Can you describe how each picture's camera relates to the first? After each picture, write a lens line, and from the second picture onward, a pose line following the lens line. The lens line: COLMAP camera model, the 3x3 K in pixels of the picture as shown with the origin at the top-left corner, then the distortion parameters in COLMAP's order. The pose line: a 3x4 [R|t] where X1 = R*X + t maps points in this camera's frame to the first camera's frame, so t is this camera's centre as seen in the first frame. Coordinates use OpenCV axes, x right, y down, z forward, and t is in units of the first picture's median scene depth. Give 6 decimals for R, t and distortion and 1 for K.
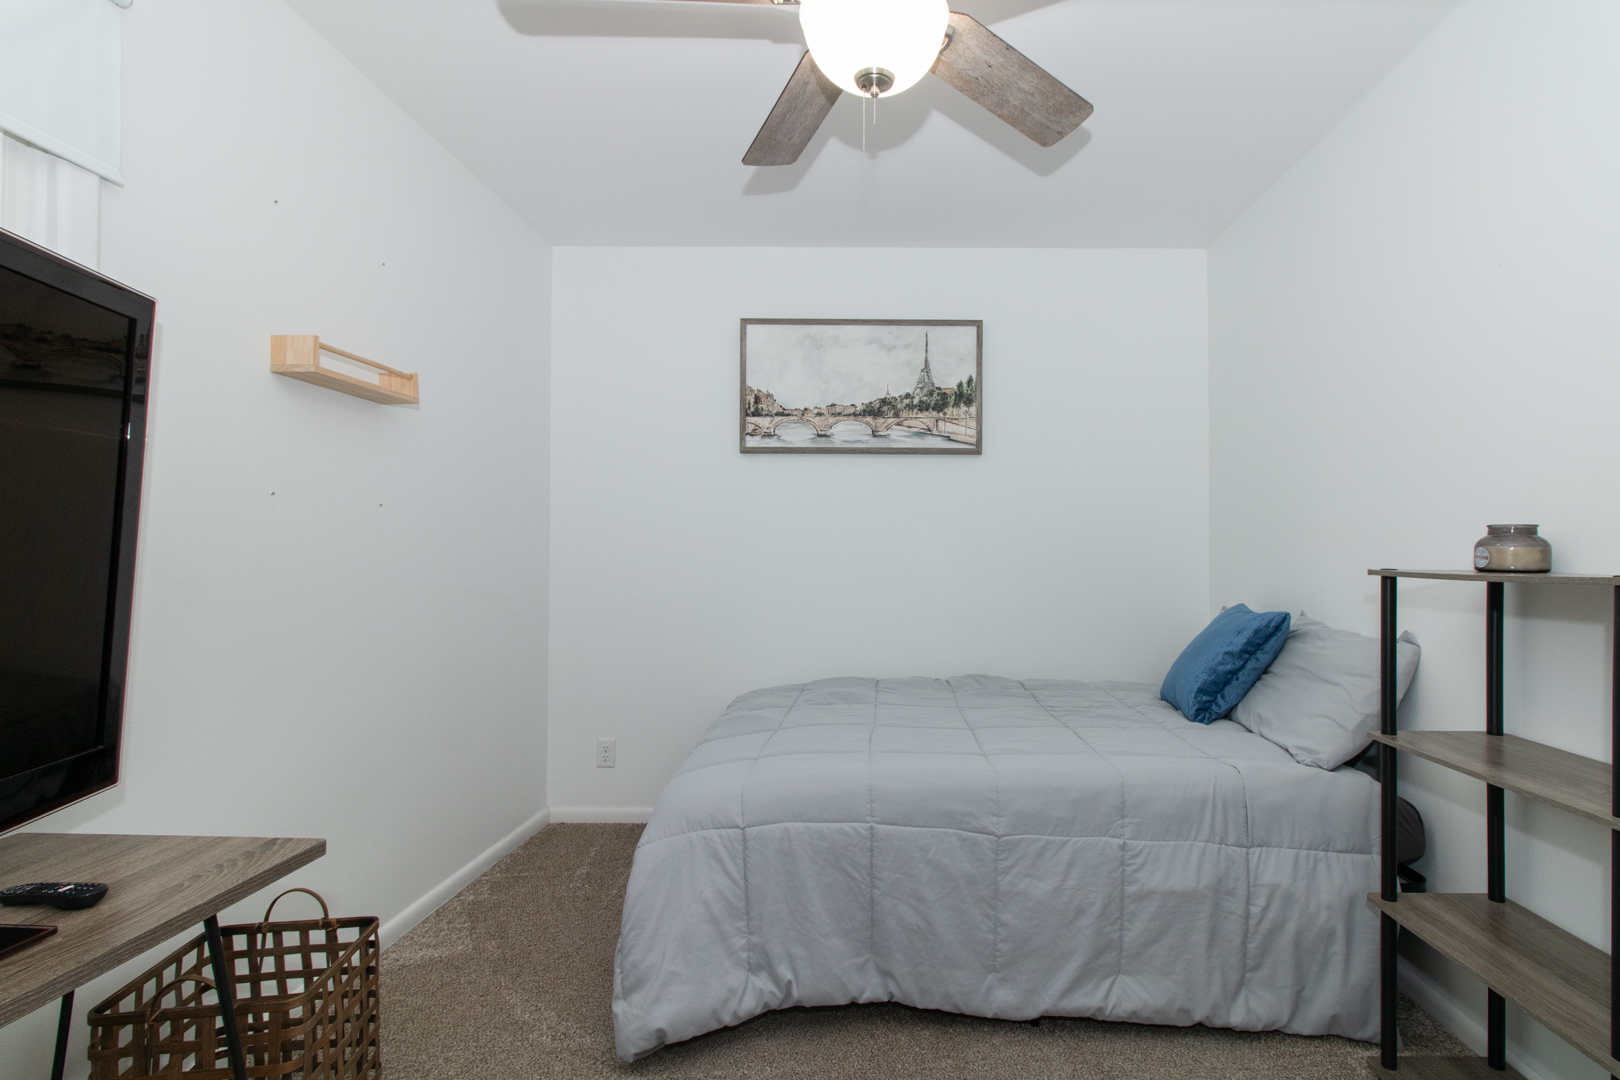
lens RADIAL K [[759.0, 0, 811.2], [0, 759.0, 543.7], [0, 0, 1]] dist [-0.000558, 0.000108]
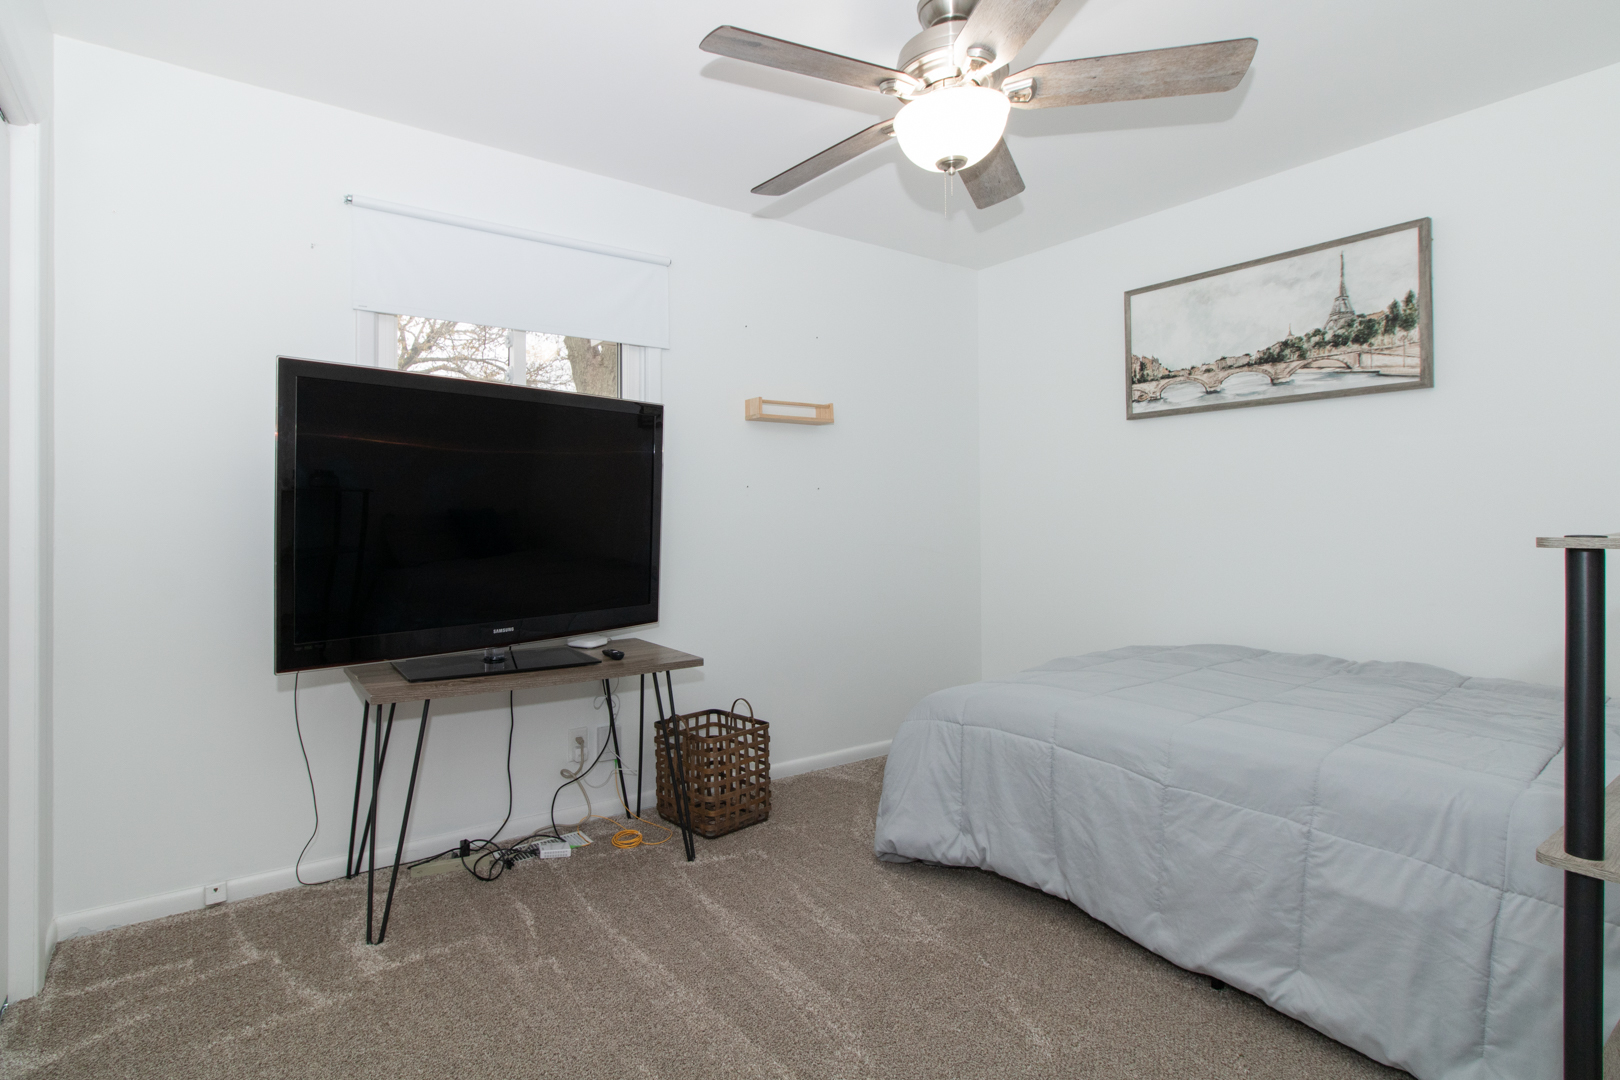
lens RADIAL K [[881.6, 0, 810.4], [0, 881.6, 512.2], [0, 0, 1]] dist [-0.000632, -0.000604]
pose [[0.580913, -0.013815, -0.813848, 0.916078], [0.020508, 0.999787, -0.002333, 0.002001], [0.813707, -0.015335, 0.581073, -0.092893]]
